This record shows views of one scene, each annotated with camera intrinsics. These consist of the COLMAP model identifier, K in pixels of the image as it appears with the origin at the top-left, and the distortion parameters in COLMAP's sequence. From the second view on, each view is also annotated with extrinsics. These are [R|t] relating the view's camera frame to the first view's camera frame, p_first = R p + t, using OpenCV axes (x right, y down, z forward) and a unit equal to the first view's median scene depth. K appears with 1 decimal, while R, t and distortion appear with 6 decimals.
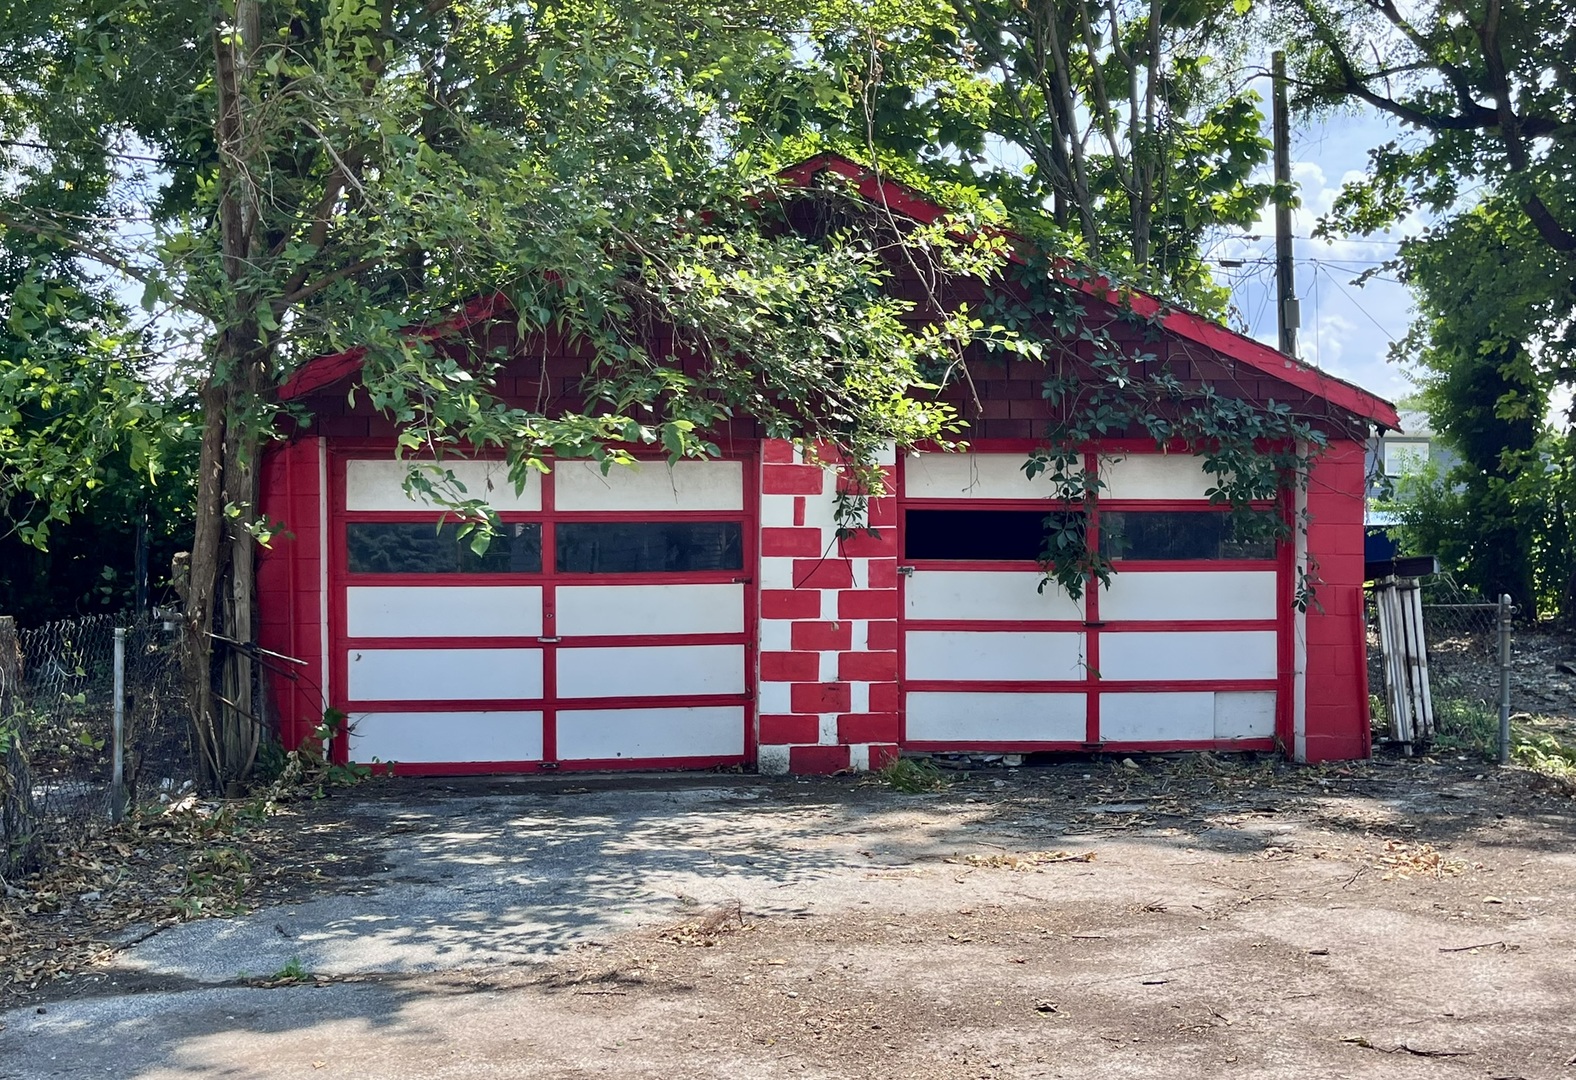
lens RADIAL K [[1518.4, 0, 788.0], [0, 1518.4, 540.0], [0, 0, 1]] dist [0.007480, 0.003618]
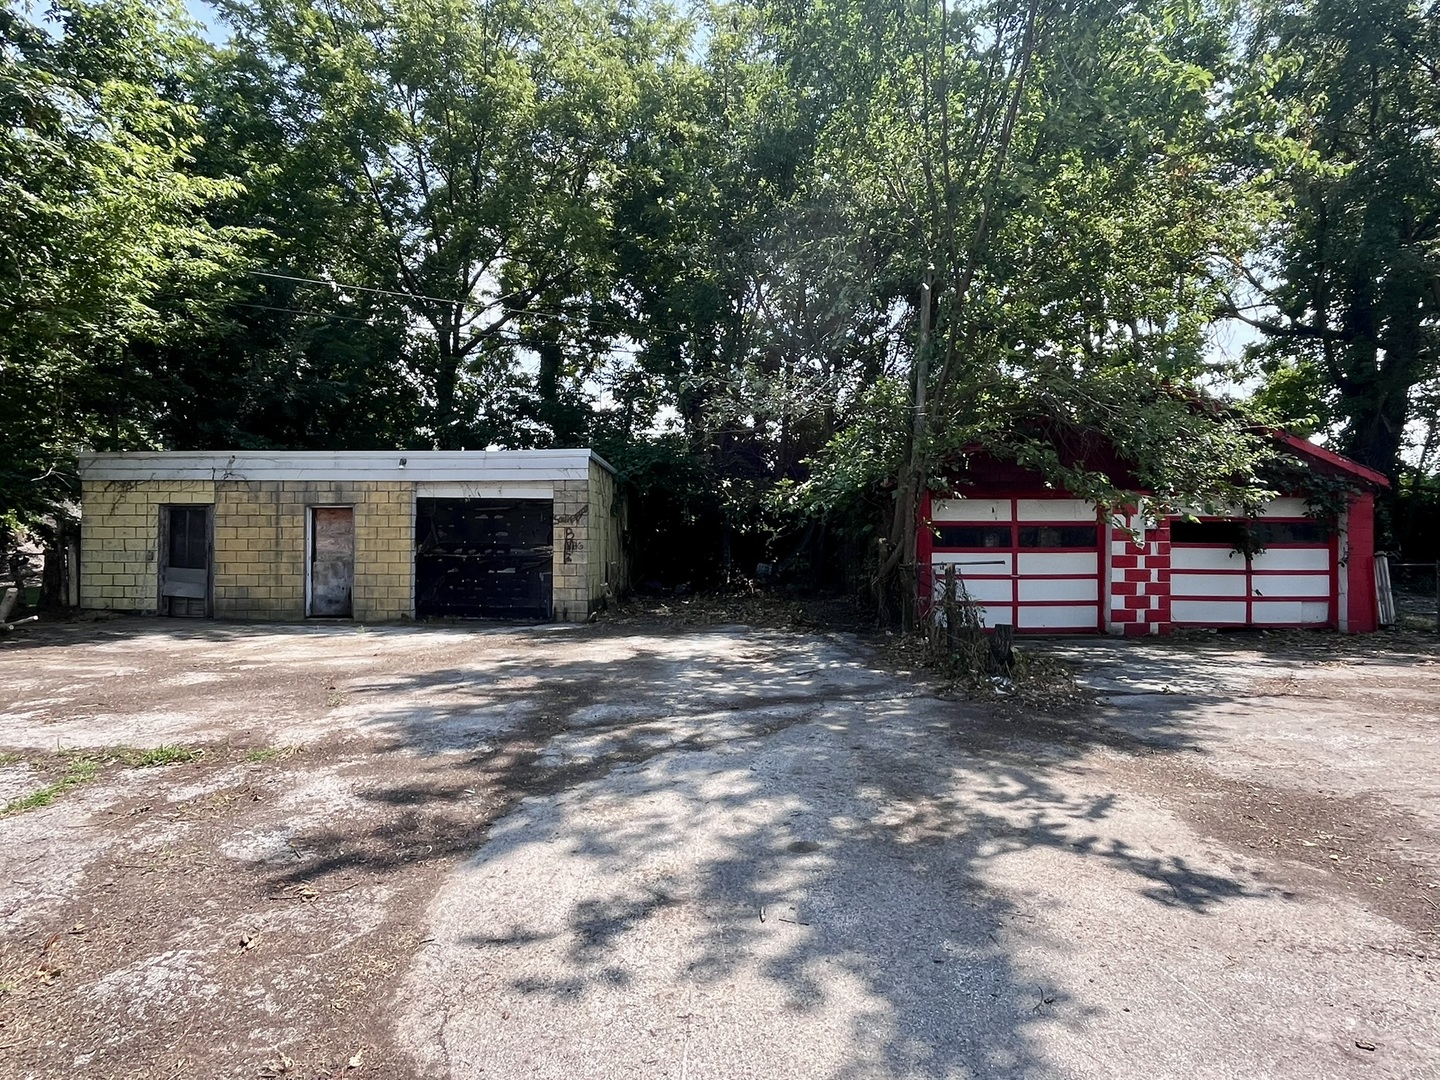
lens RADIAL K [[802.5, 0, 720.0], [0, 802.5, 540.0], [0, 0, 1]] dist [-0.023162, -0.000852]
pose [[0.998288, 0.008258, -0.057907, -0.532564], [-0.007468, 0.999876, 0.013836, -0.002957], [0.058014, -0.013380, 0.998226, -0.242073]]
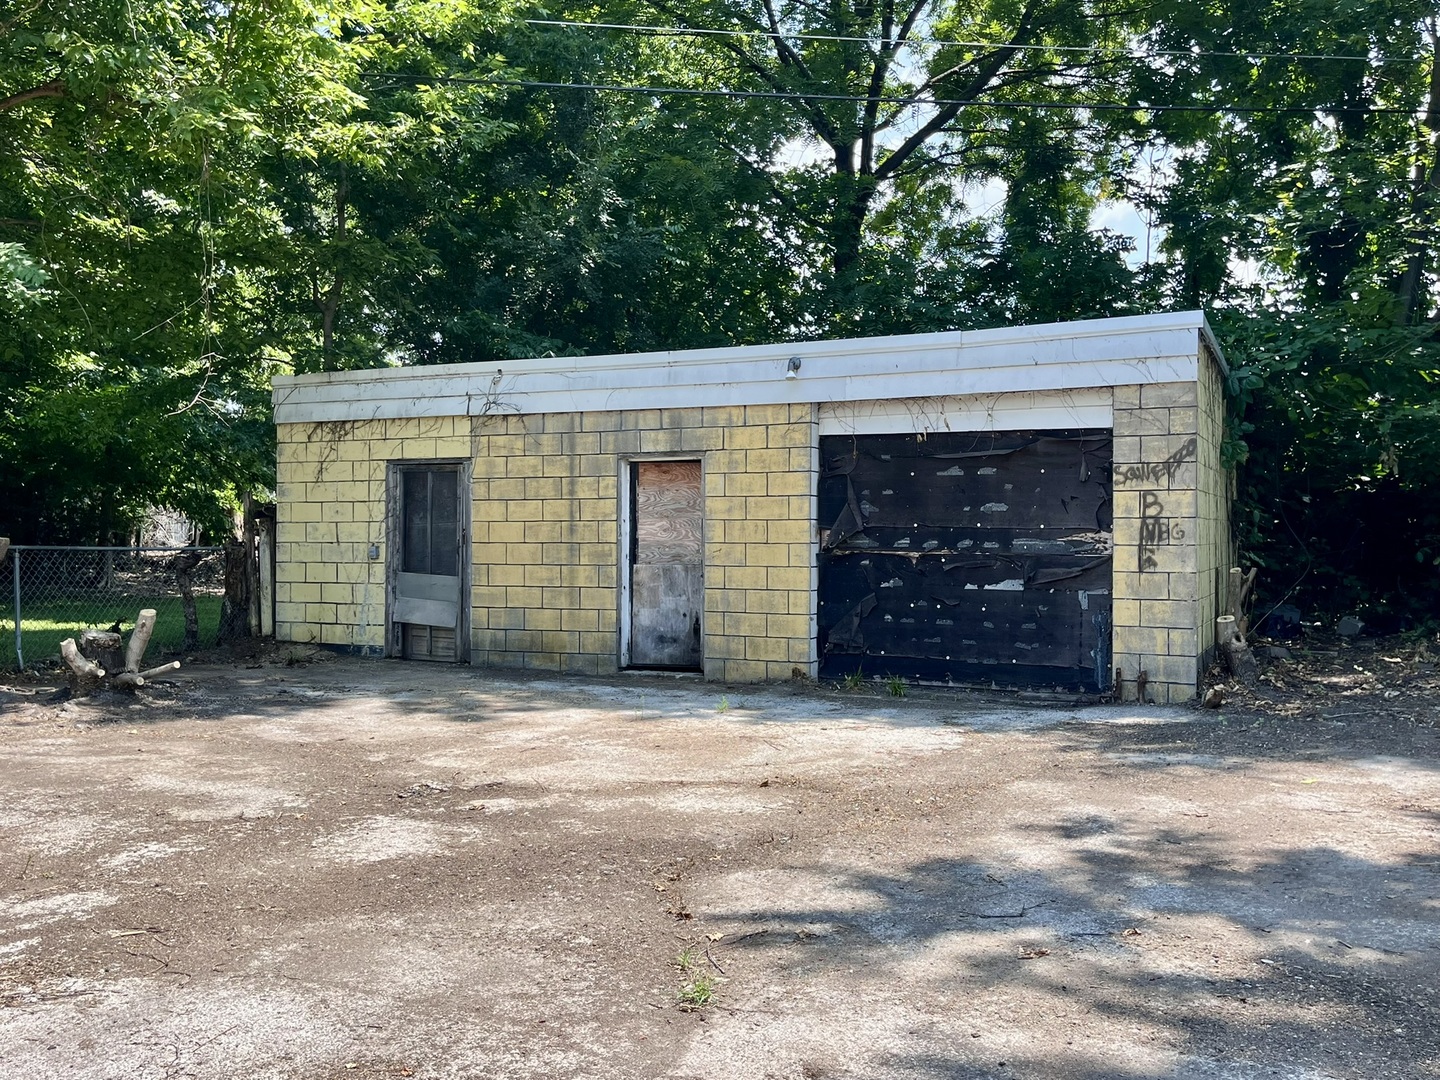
lens RADIAL K [[1241.3, 0, 720.0], [0, 1241.3, 540.0], [0, 0, 1]] dist [0.002441, 0.001408]
pose [[0.897057, 0.008431, -0.441834, -0.744109], [0.003587, 0.999646, 0.026356, 0.007927], [0.441900, -0.025228, 0.896709, 0.116212]]
